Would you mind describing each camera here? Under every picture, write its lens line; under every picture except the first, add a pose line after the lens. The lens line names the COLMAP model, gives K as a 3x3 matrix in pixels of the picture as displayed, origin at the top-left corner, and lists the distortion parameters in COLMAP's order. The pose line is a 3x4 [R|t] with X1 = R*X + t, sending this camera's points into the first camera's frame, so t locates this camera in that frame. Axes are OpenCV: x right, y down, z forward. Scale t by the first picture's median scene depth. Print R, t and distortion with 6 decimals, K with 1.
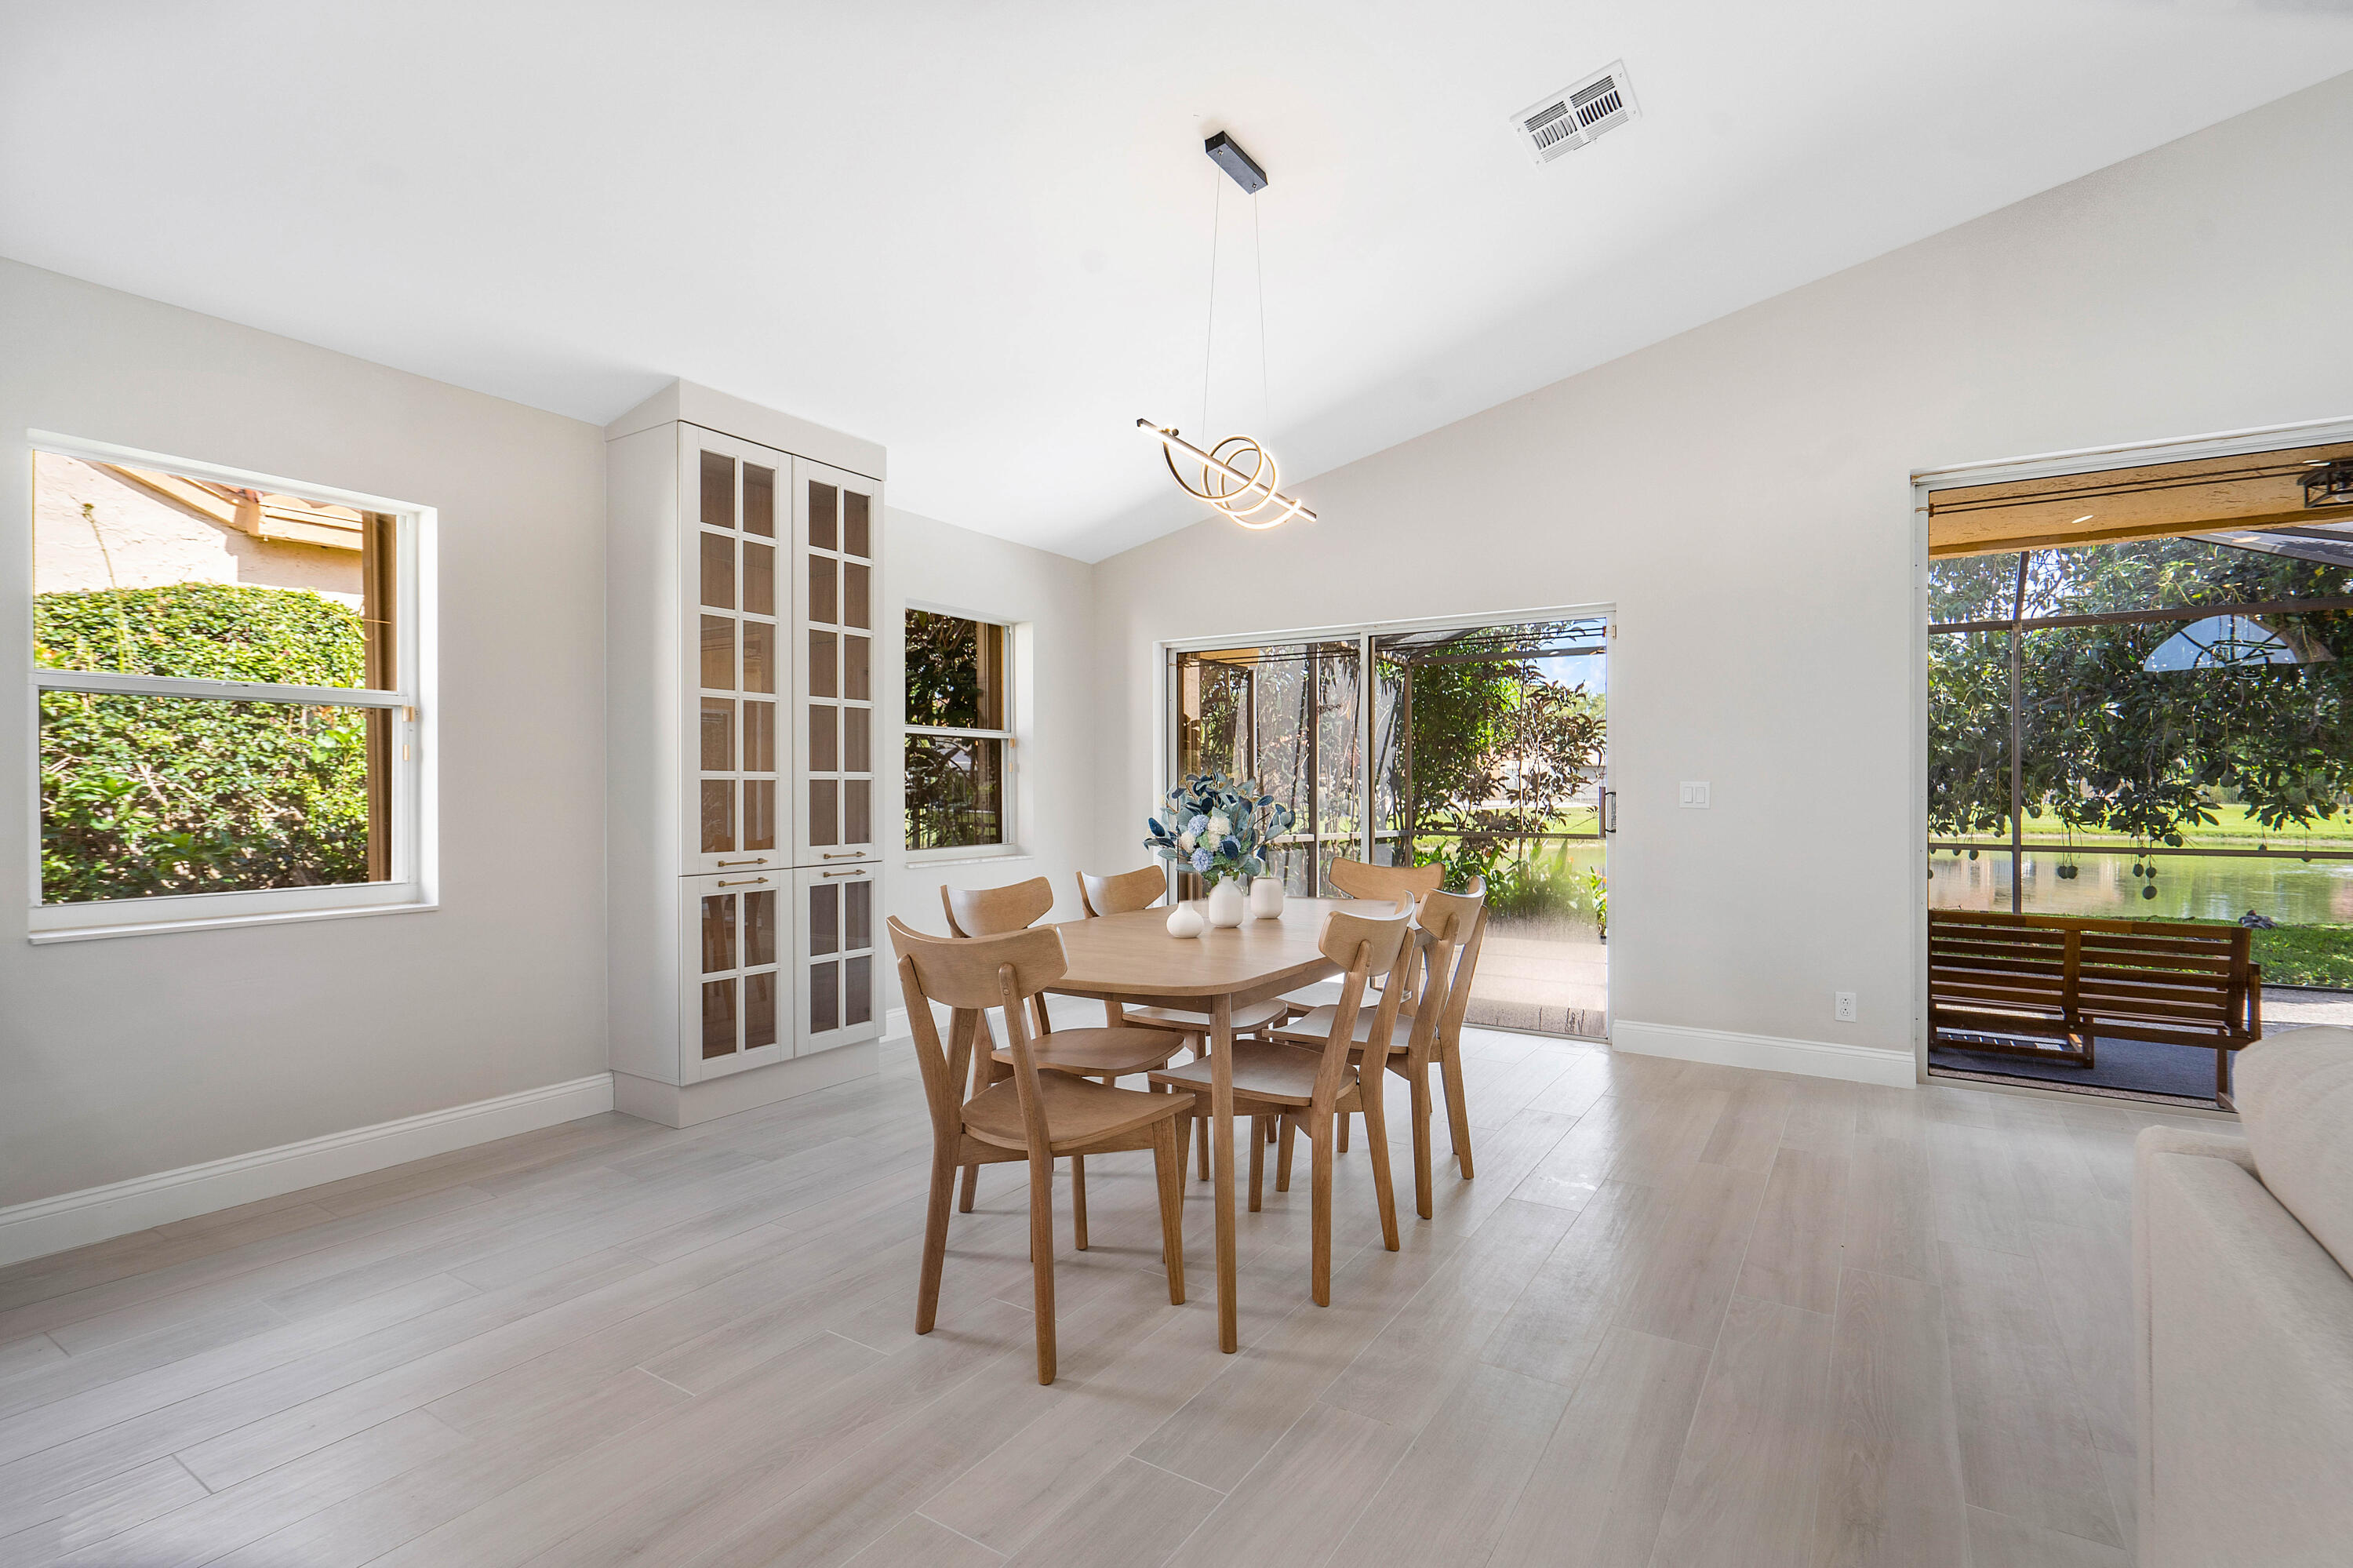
lens RADIAL K [[1109.8, 0, 1134.7], [0, 1109.8, 799.3], [0, 0, 1]] dist [-0.004605, -0.000776]
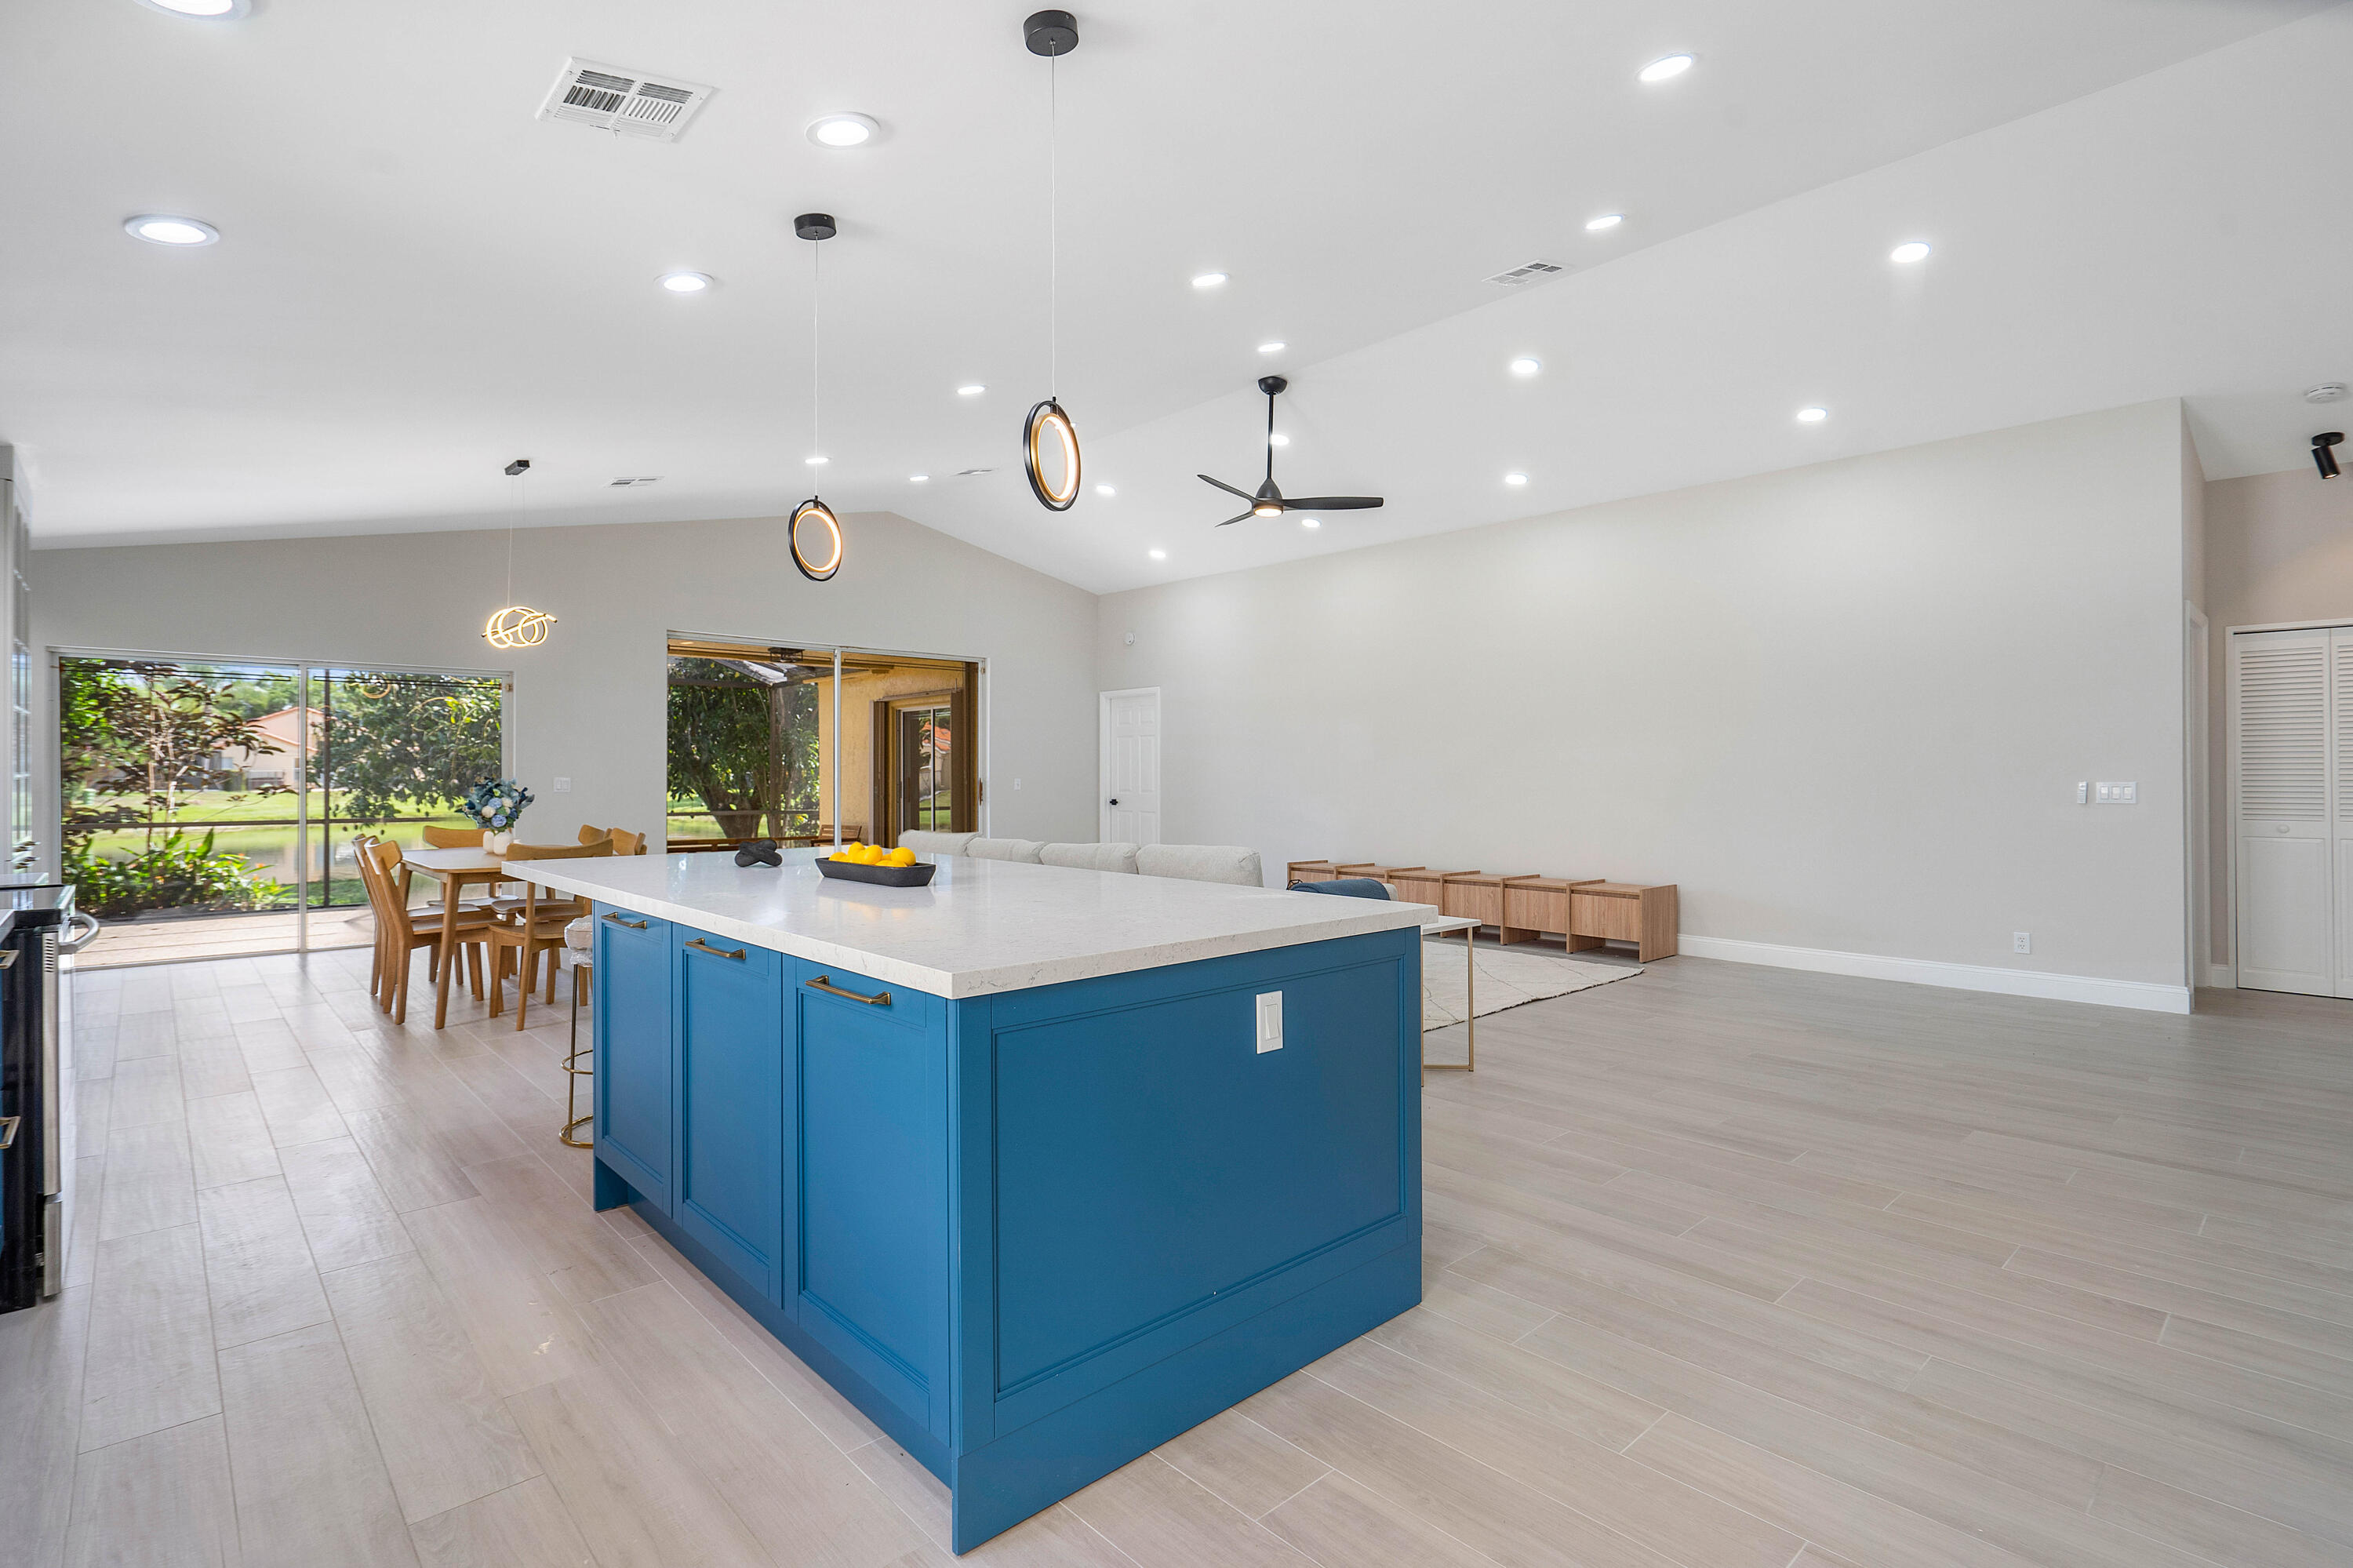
lens RADIAL K [[1095.8, 0, 1184.8], [0, 1095.8, 779.8], [0, 0, 1]] dist [0.000301, -0.000374]
pose [[0.231666, -0.004669, 0.972784, -0.979624], [0.010114, 0.999946, 0.002390, -0.006318], [-0.972743, 0.009285, 0.231700, -0.393358]]
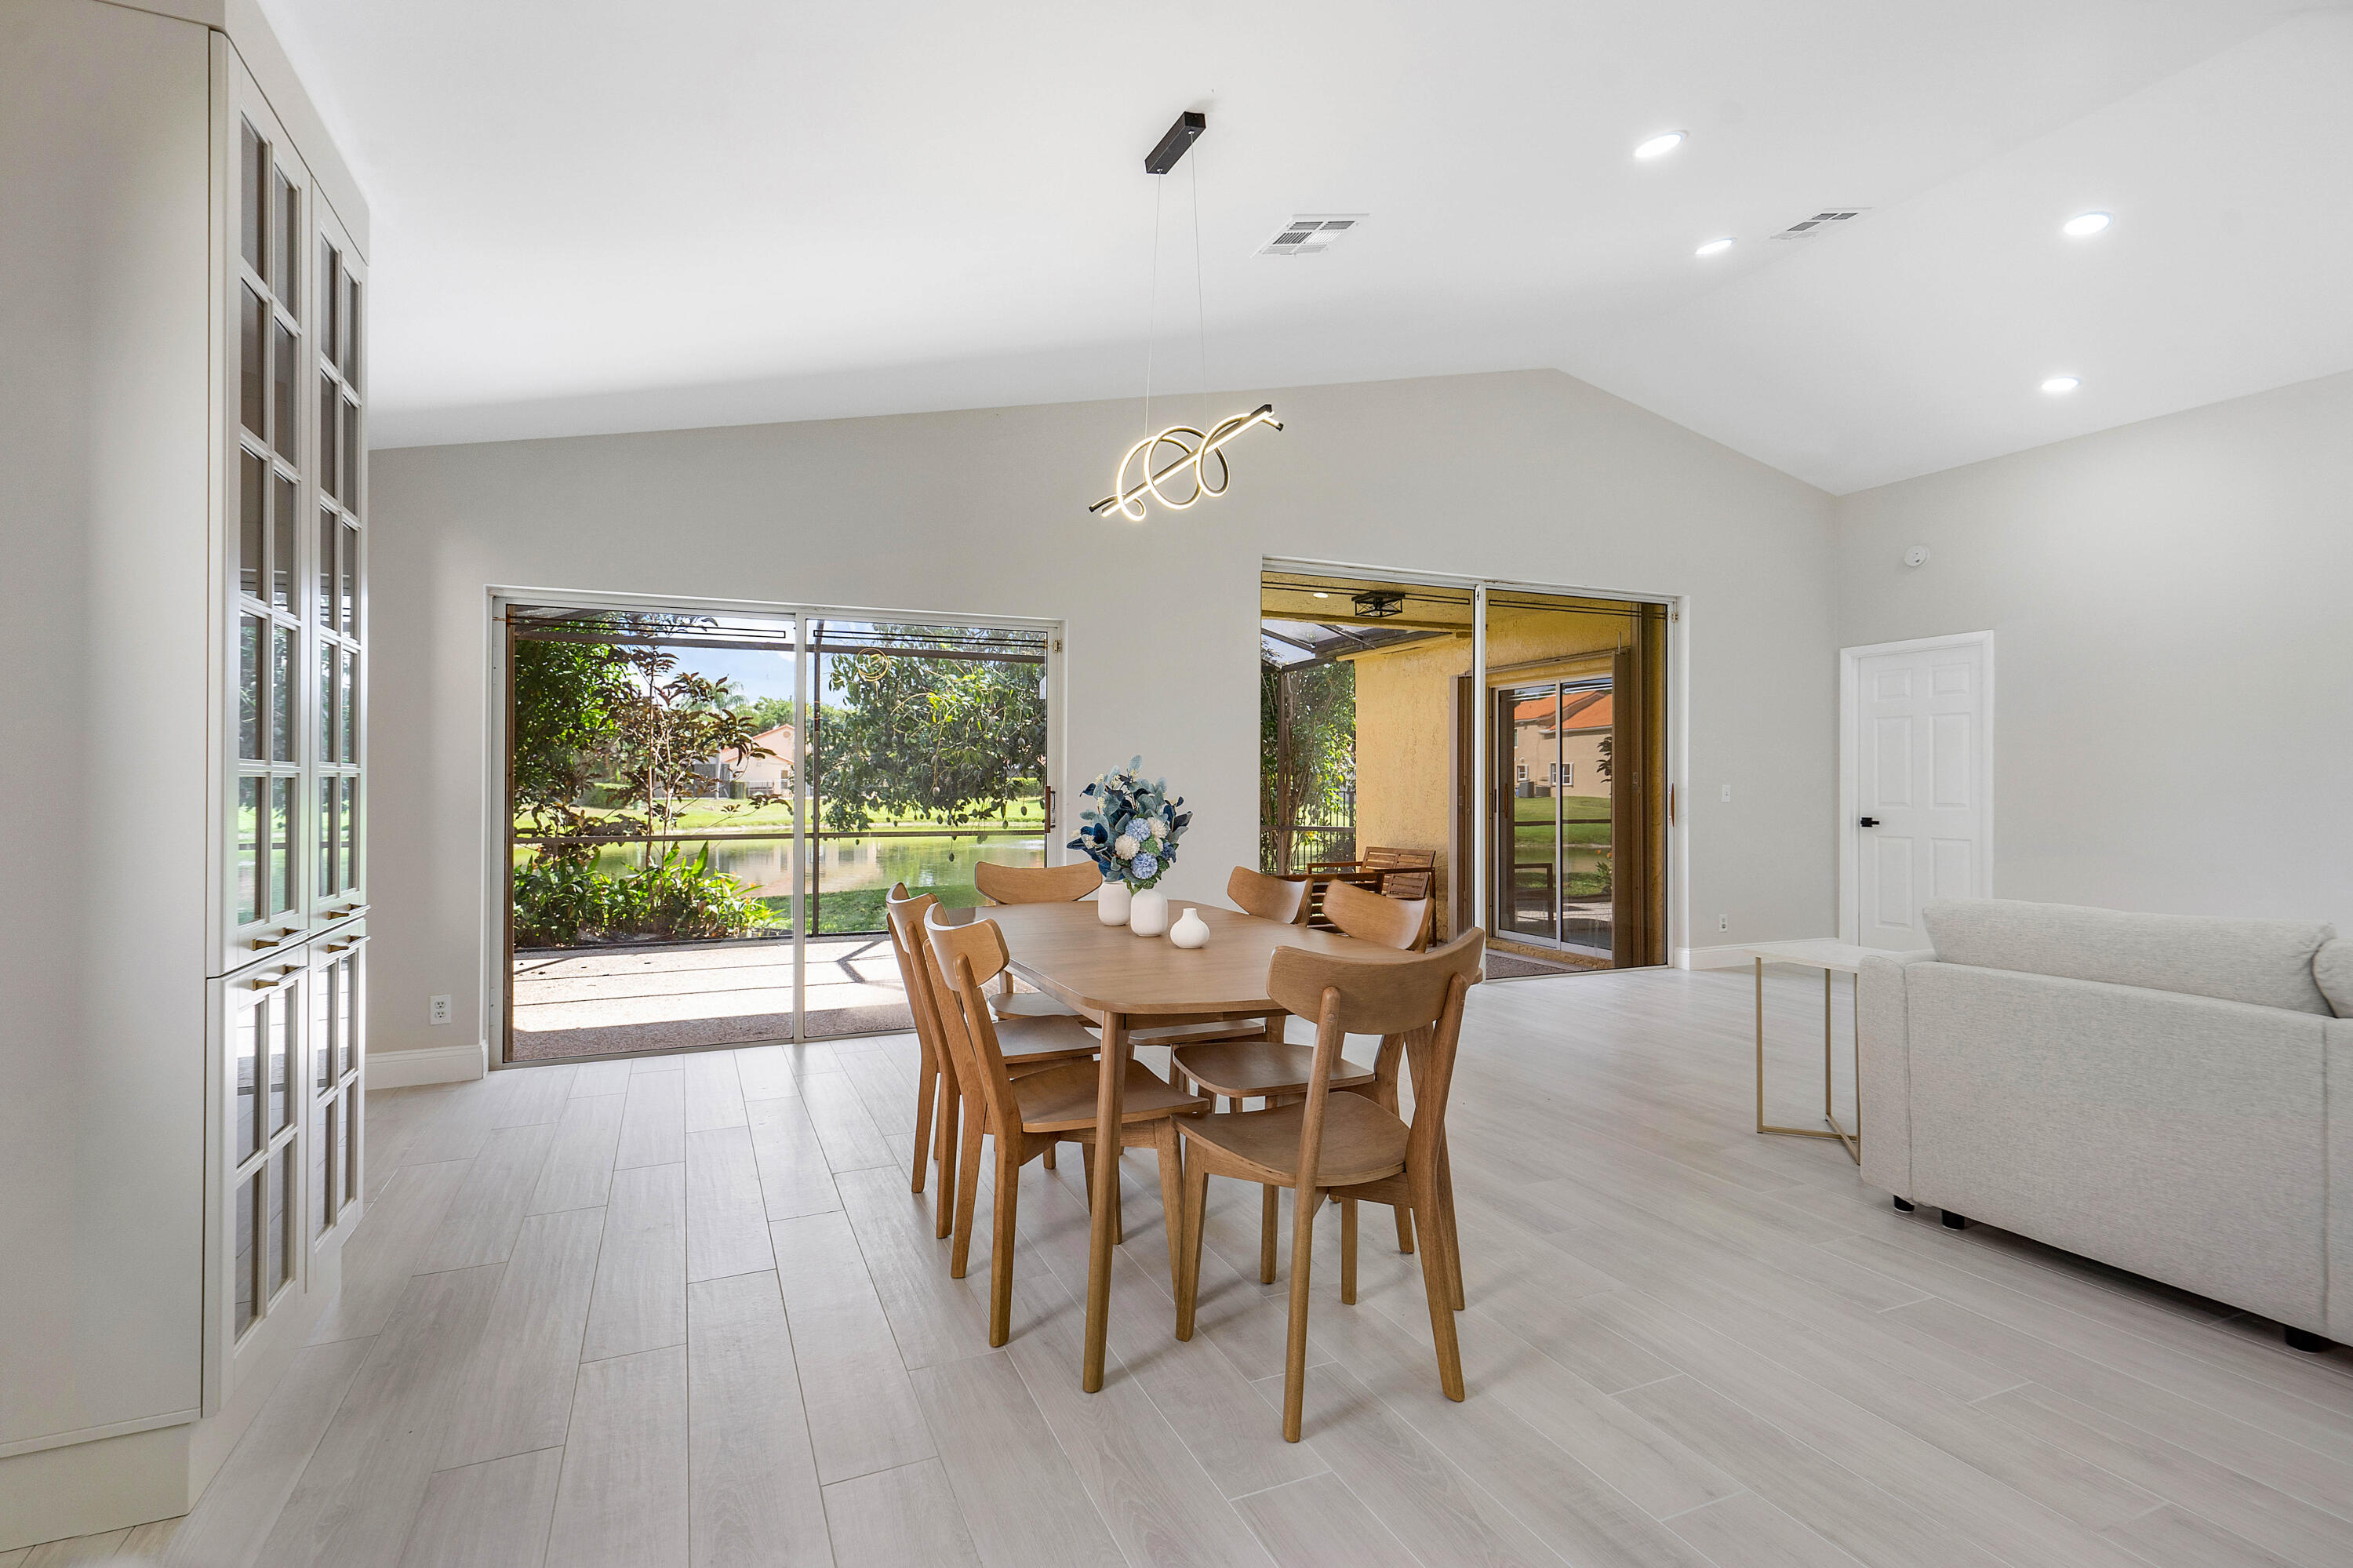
lens RADIAL K [[1128.9, 0, 1204.1], [0, 1128.9, 779.7], [0, 0, 1]] dist [0.000605, 0.000046]
pose [[0.528713, 0.002674, 0.848796, -0.463827], [0.010132, 0.999904, -0.009461, -0.005777], [-0.848740, 0.013602, 0.528635, 0.291932]]
